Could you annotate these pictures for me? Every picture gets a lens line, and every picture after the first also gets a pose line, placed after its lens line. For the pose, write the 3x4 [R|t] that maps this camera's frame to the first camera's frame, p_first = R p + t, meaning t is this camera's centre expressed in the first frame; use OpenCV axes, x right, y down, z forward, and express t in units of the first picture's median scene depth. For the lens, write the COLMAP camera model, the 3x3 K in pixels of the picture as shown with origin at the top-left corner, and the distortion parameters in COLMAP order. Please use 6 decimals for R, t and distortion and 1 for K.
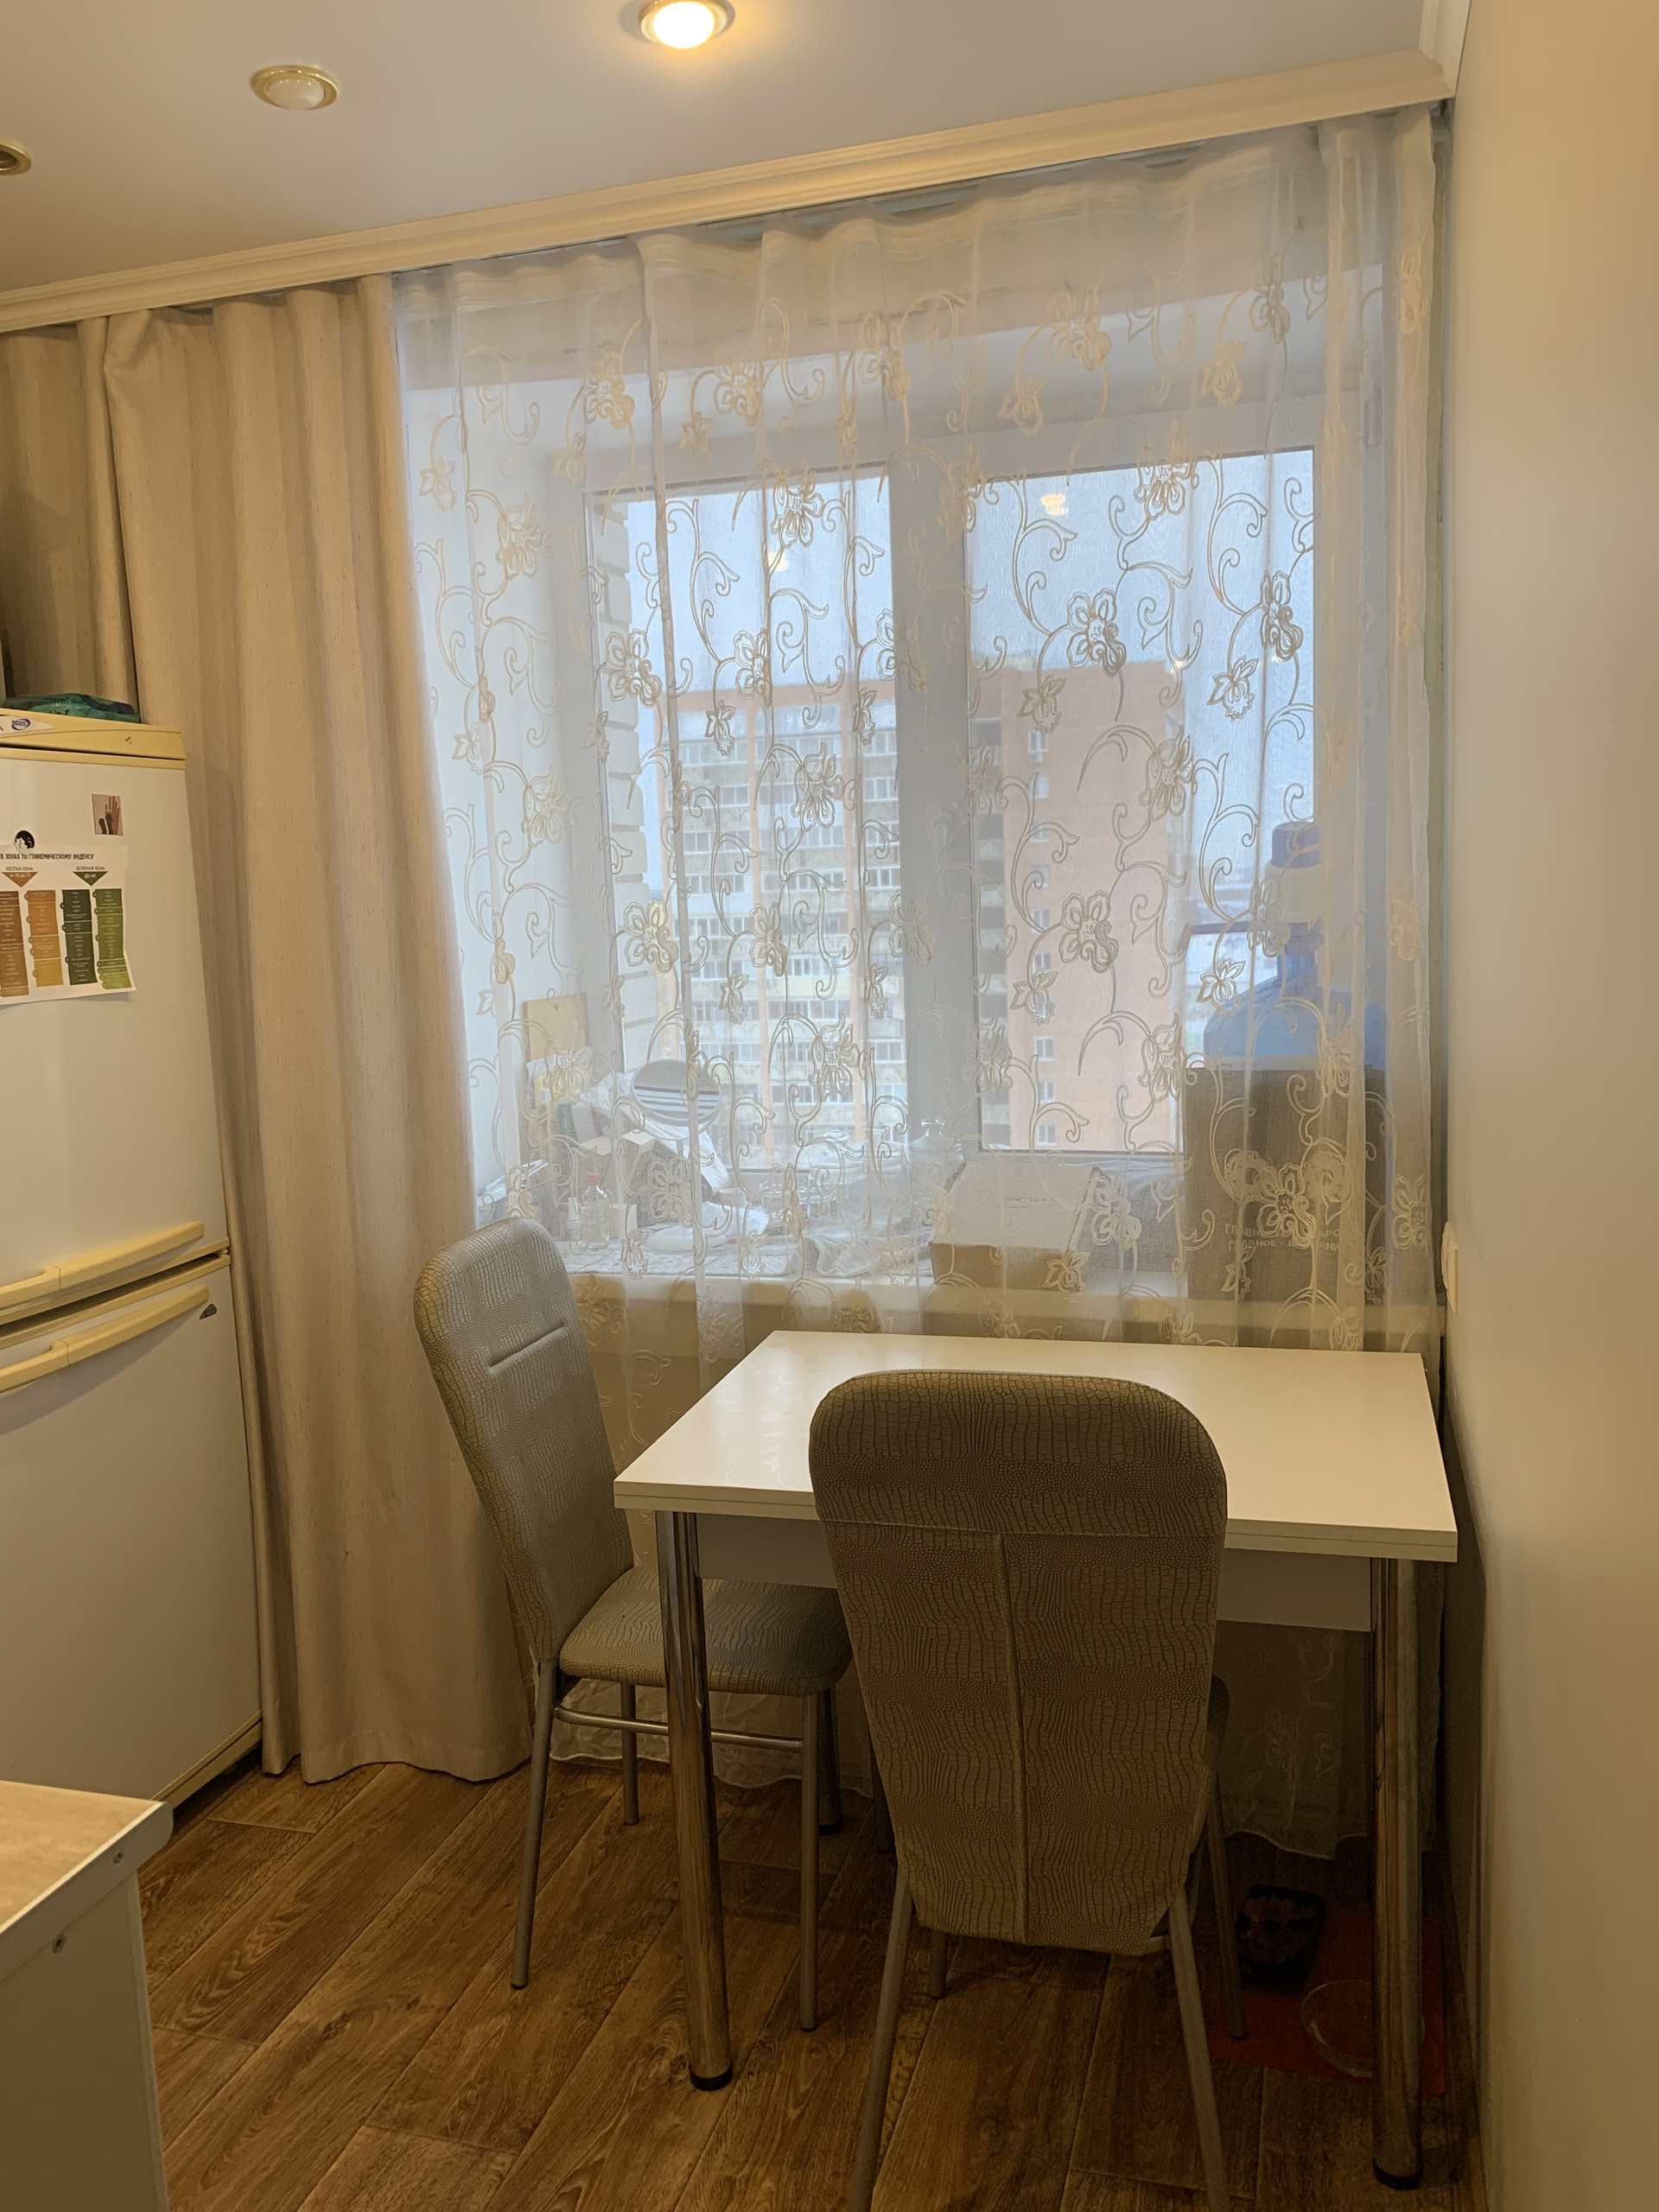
lens RADIAL K [[1682.6, 0, 837.8], [0, 1682.6, 1063.8], [0, 0, 1]] dist [0.072040, -0.198278]
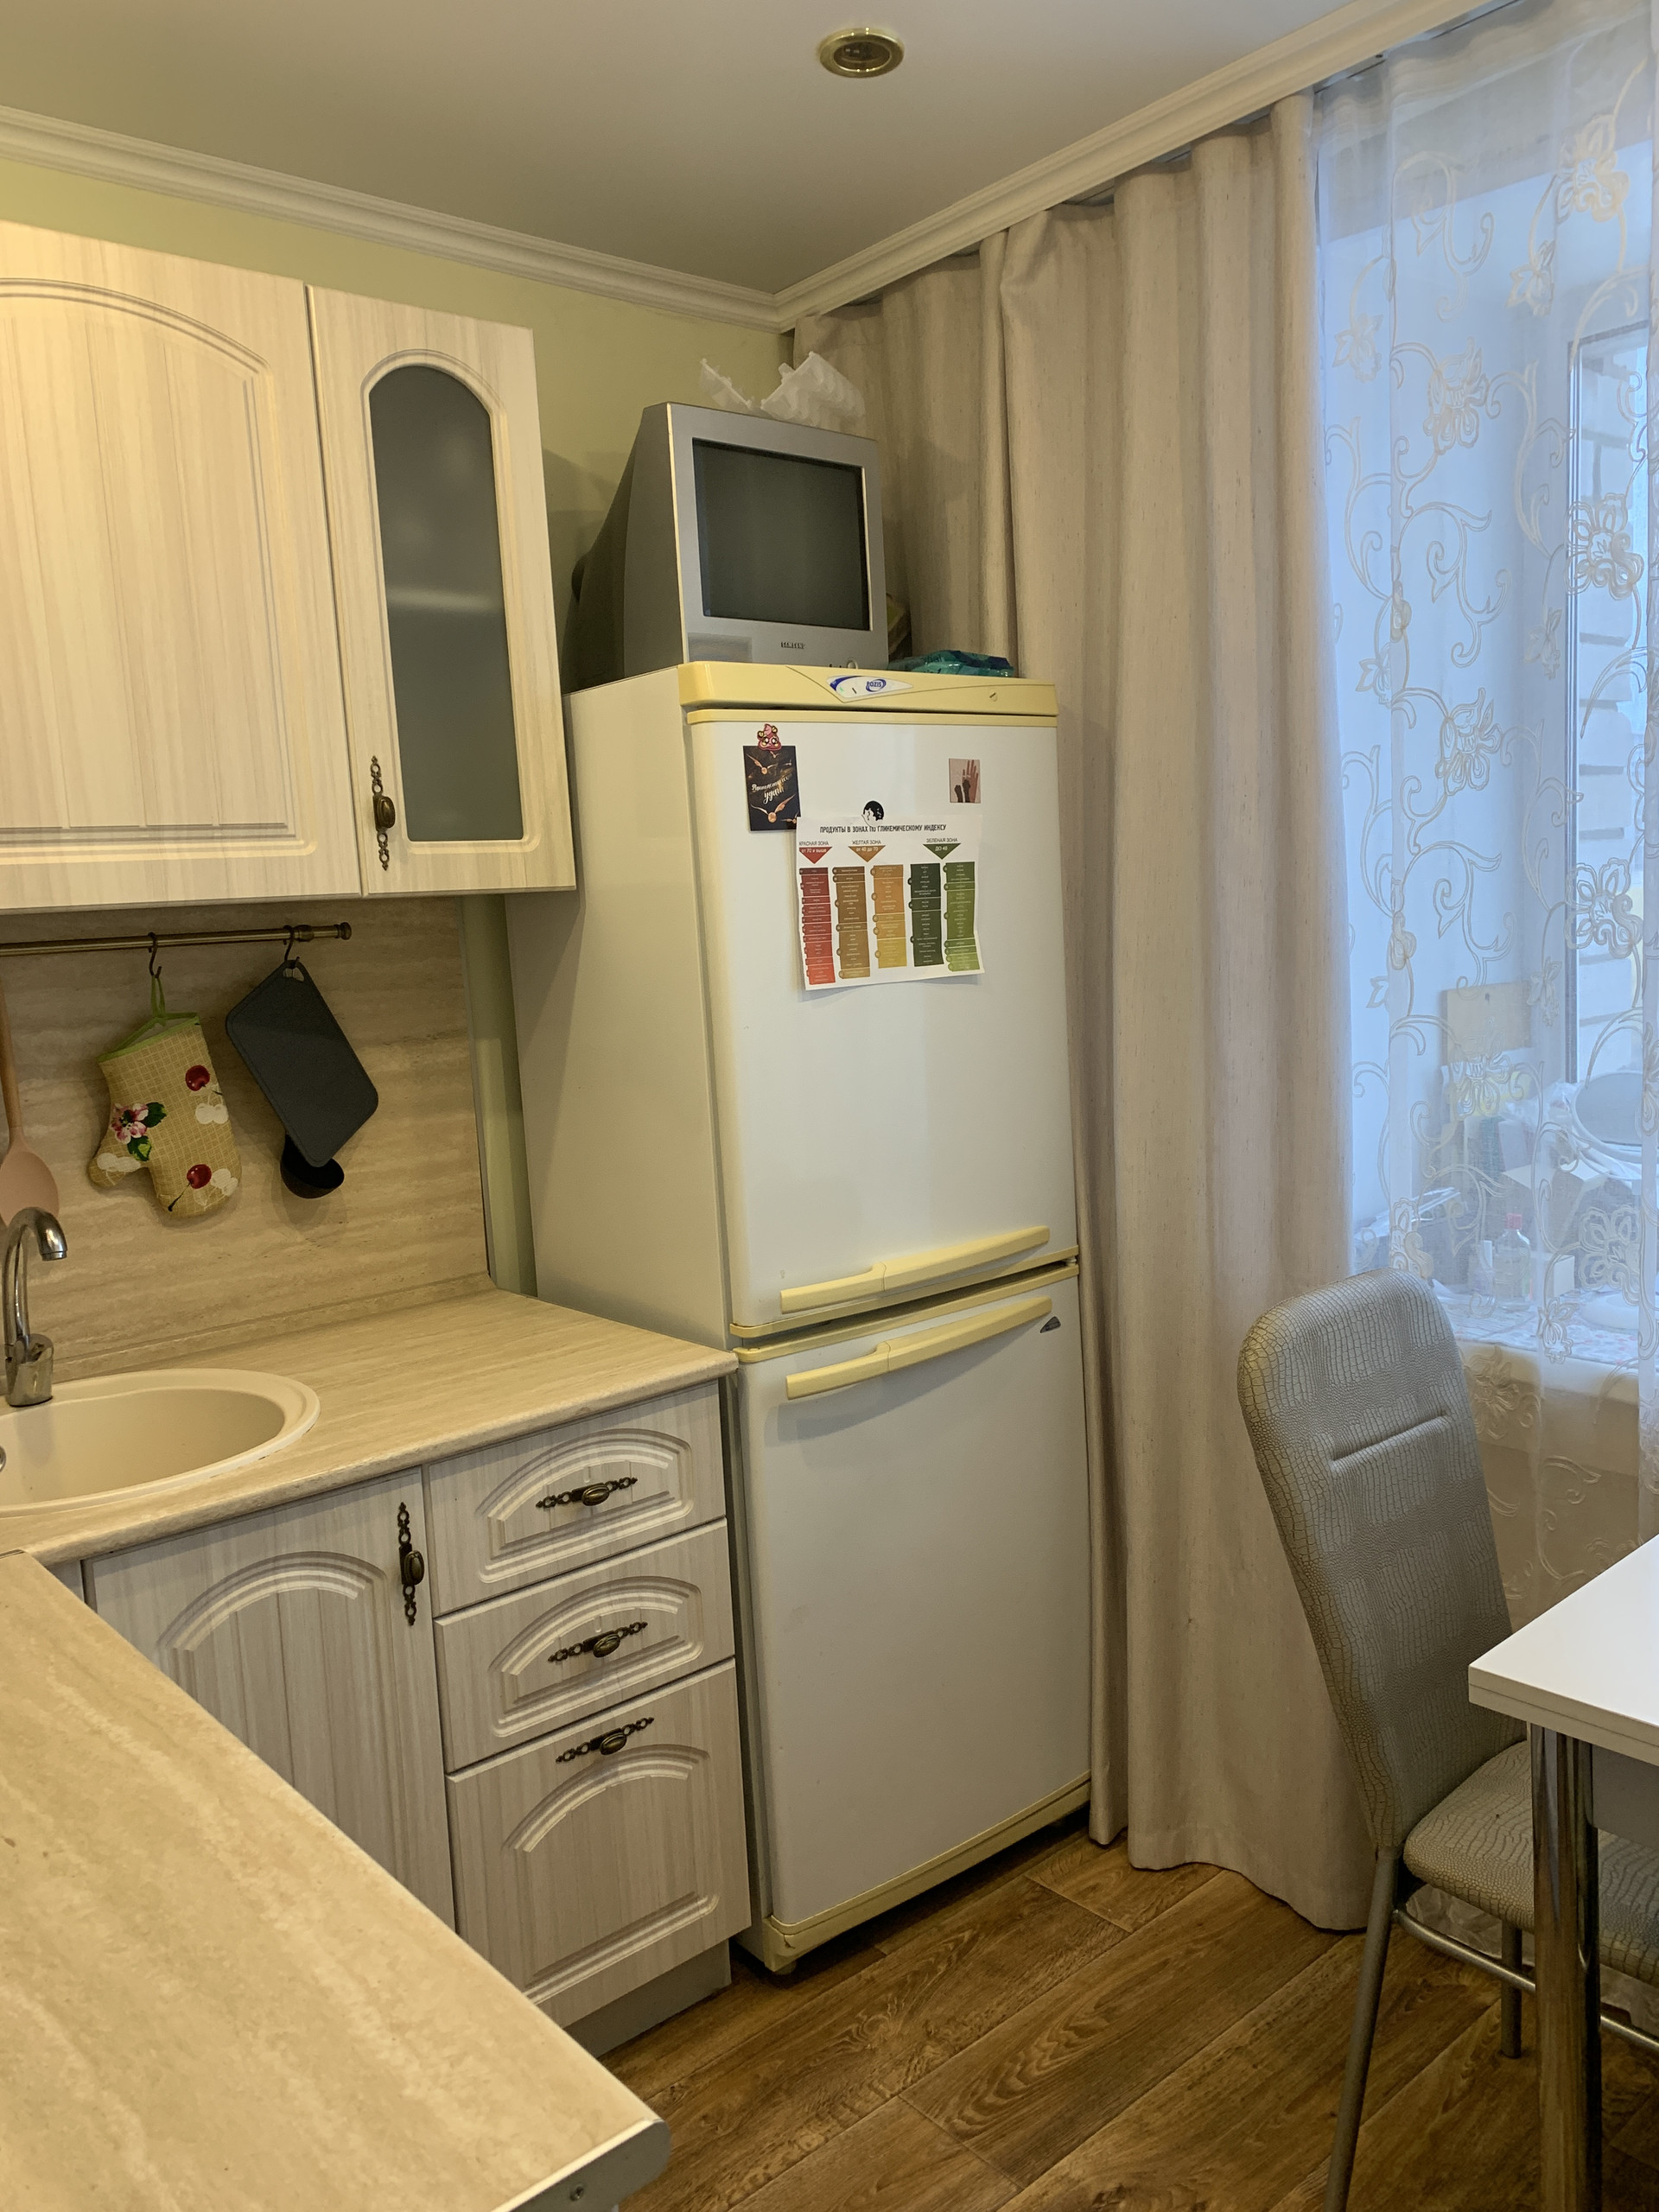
lens RADIAL K [[1674.2, 0, 829.5], [0, 1674.2, 1106.0], [0, 0, 1]] dist [0.019533, -0.013802]
pose [[0.834518, 0.058897, -0.547824, 0.015098], [-0.034257, 0.997893, 0.055099, -0.018066], [0.549915, -0.027214, 0.834777, 0.190599]]
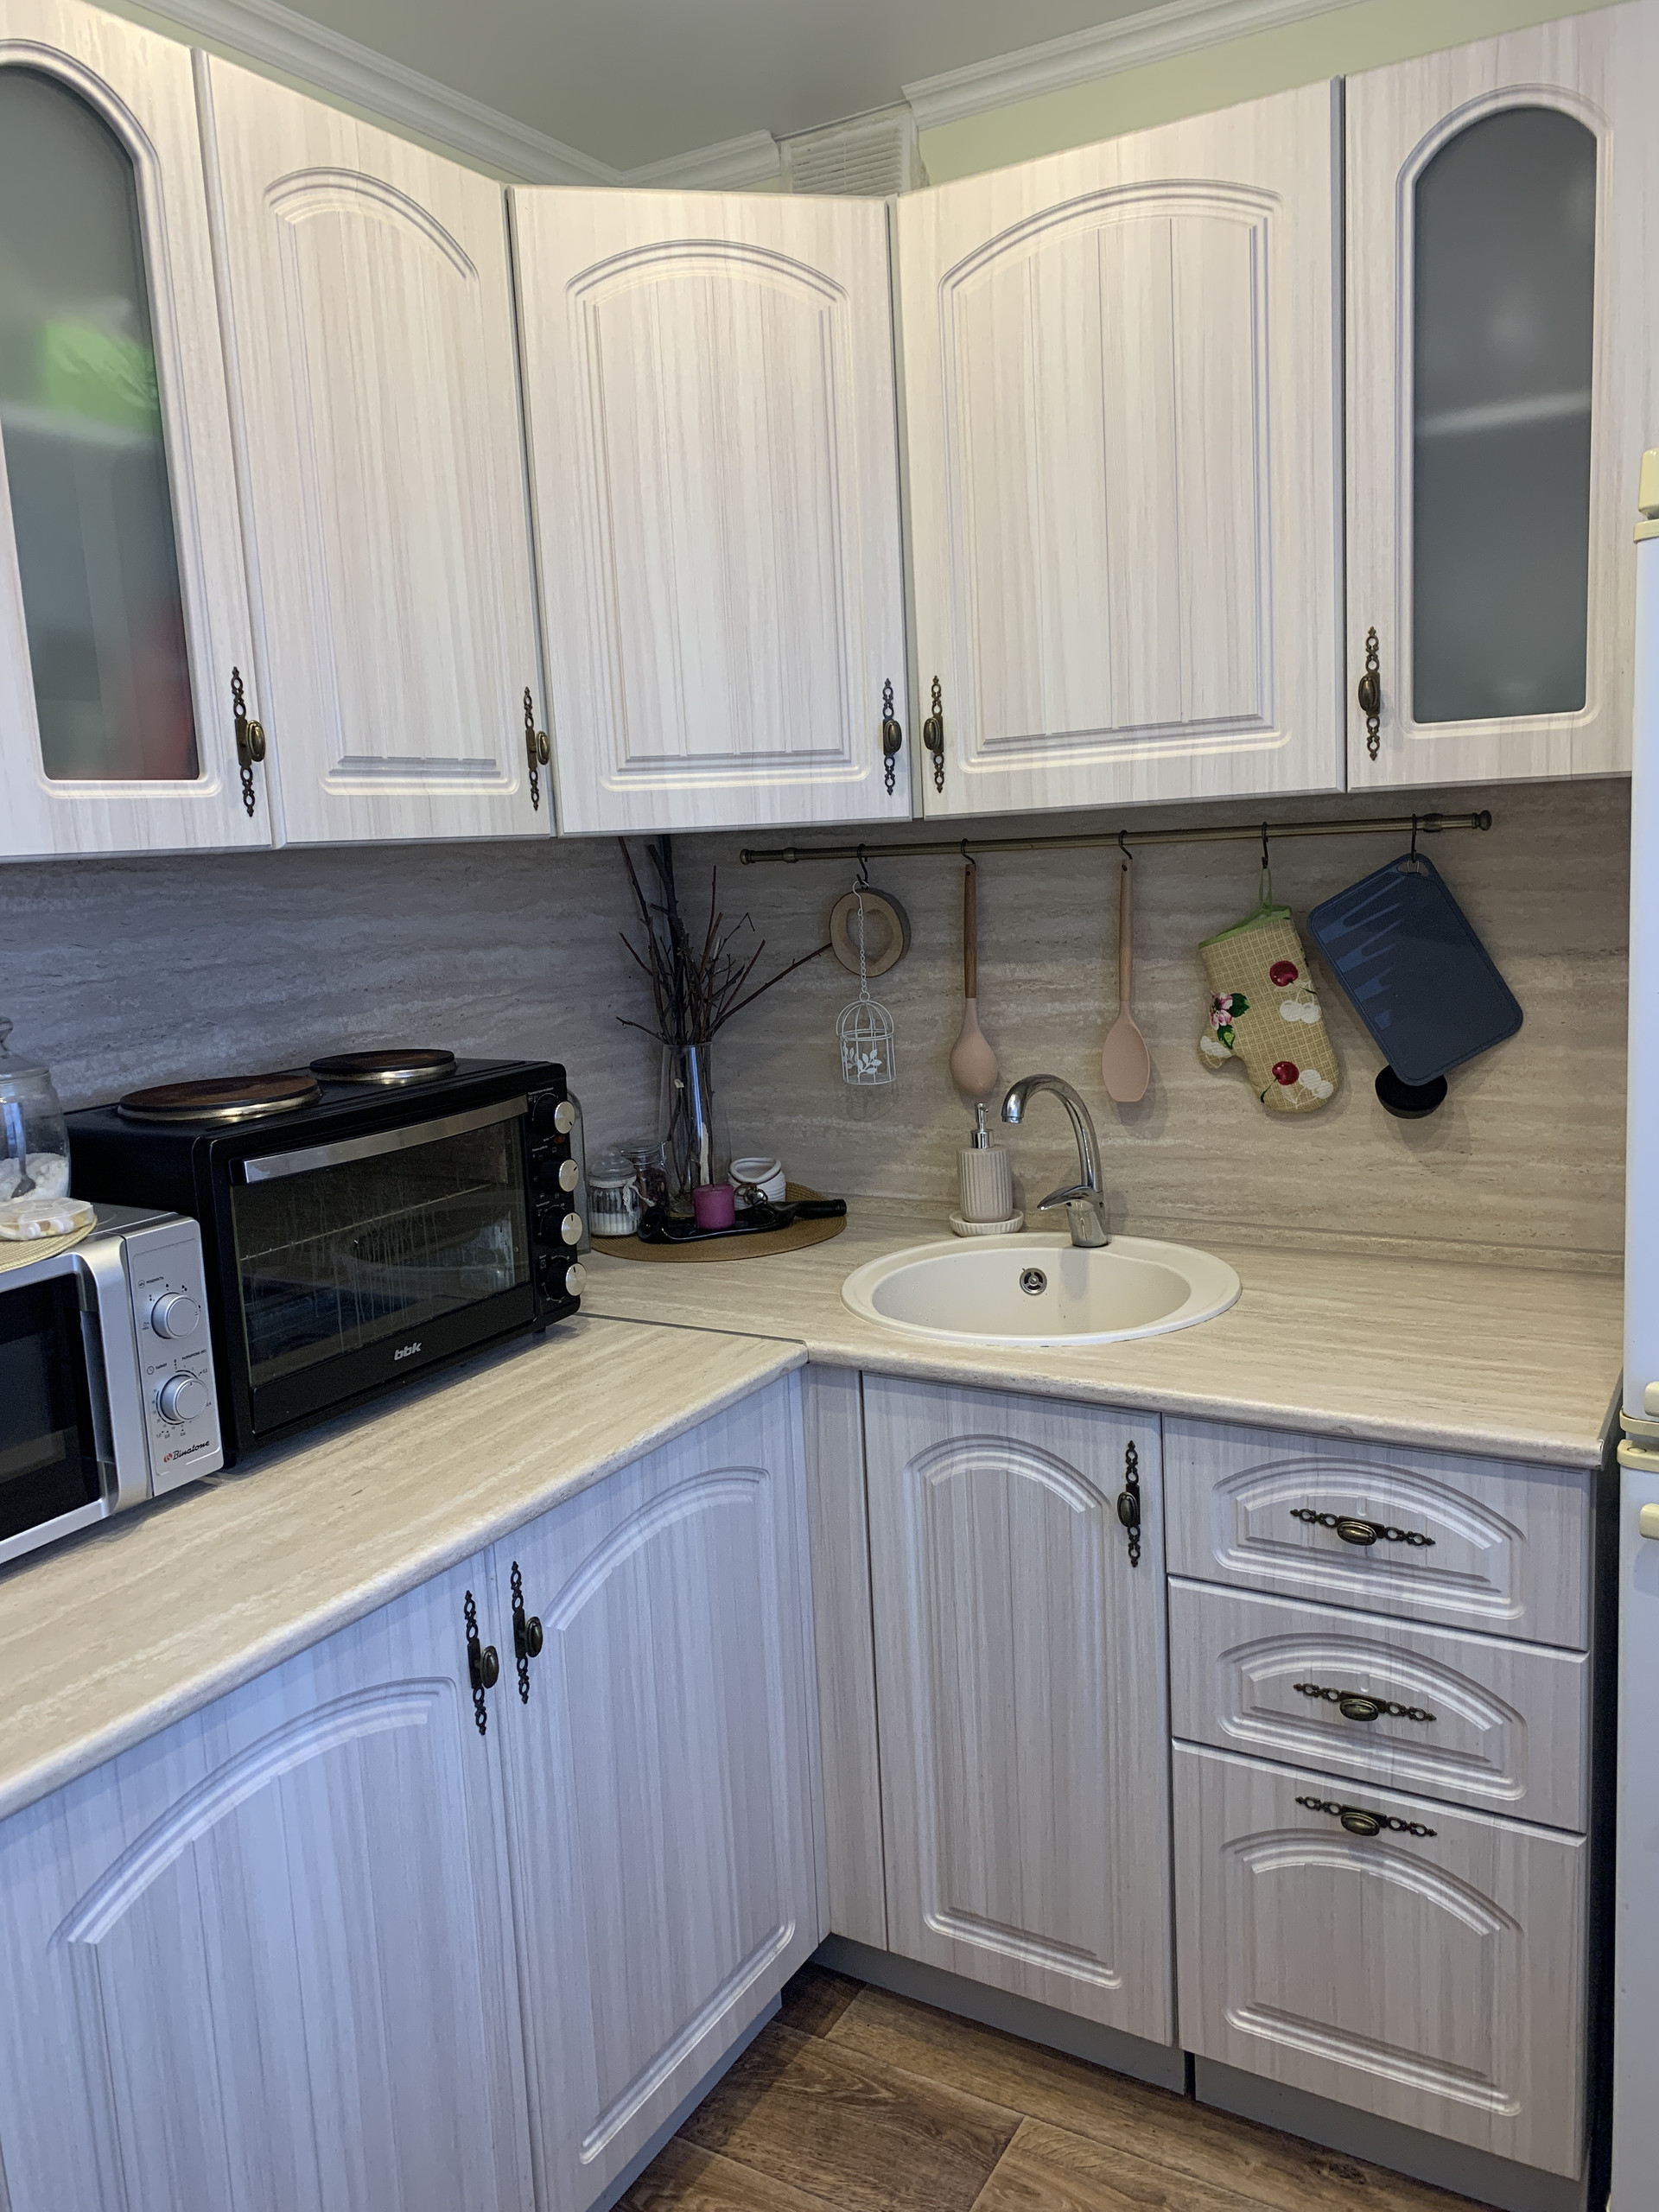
lens RADIAL K [[1673.6, 0, 829.5], [0, 1673.6, 1106.0], [0, 0, 1]] dist [0.028340, -0.043282]
pose [[-0.255431, 0.204328, -0.944989, 0.134367], [-0.037952, 0.974540, 0.220977, -0.084624], [0.966082, 0.092308, -0.241174, 0.708700]]
